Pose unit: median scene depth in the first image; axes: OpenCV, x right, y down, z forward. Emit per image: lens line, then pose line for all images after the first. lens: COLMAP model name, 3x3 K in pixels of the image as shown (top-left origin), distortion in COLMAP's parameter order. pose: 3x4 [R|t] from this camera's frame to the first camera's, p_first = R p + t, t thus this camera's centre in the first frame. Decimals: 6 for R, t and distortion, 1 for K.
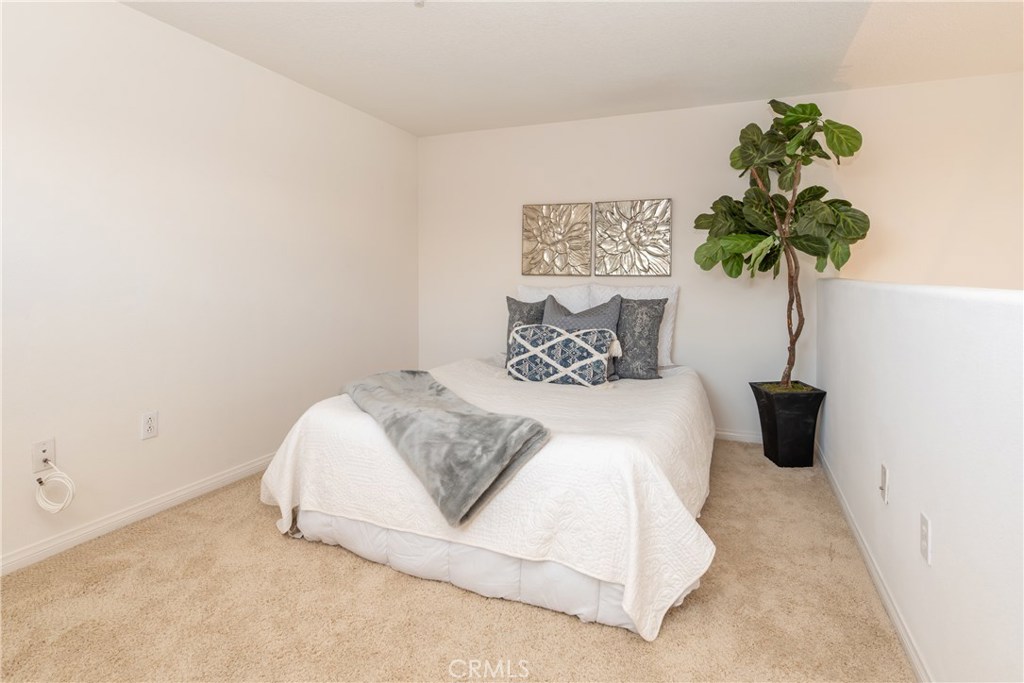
lens RADIAL K [[532.0, 0, 512.0], [0, 532.0, 341.5], [0, 0, 1]] dist [0.000167, -0.000037]
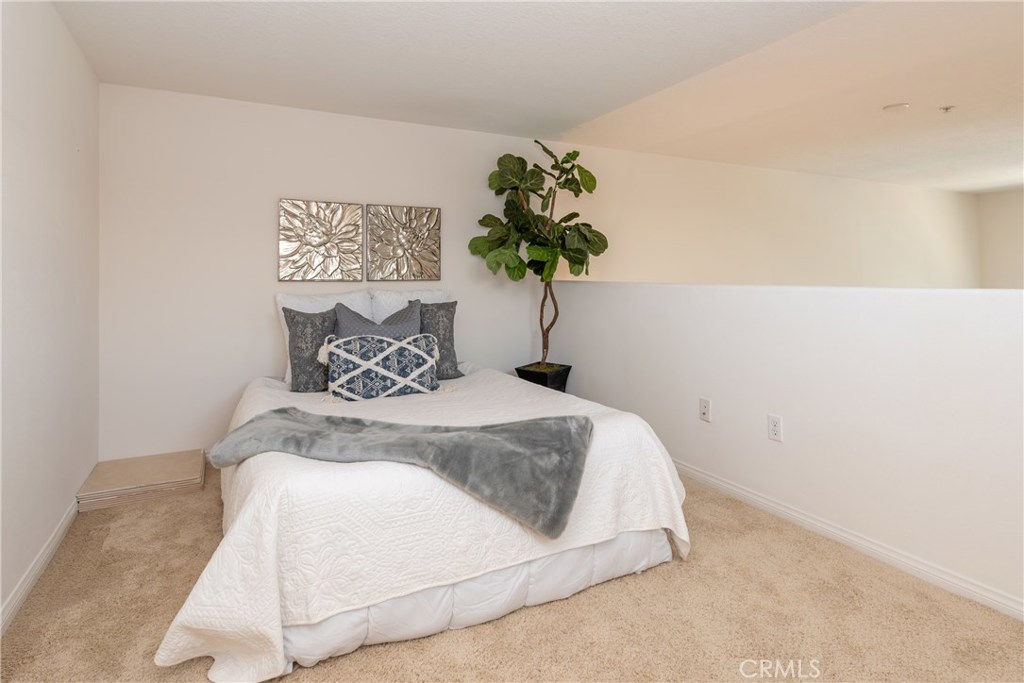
lens RADIAL K [[543.6, 0, 511.7], [0, 543.6, 326.6], [0, 0, 1]] dist [-0.000575, -0.000117]
pose [[0.640753, -0.076788, 0.763897, -0.502940], [0.103426, 0.994549, 0.013220, -0.033984], [-0.760749, 0.070536, 0.645202, 0.218059]]
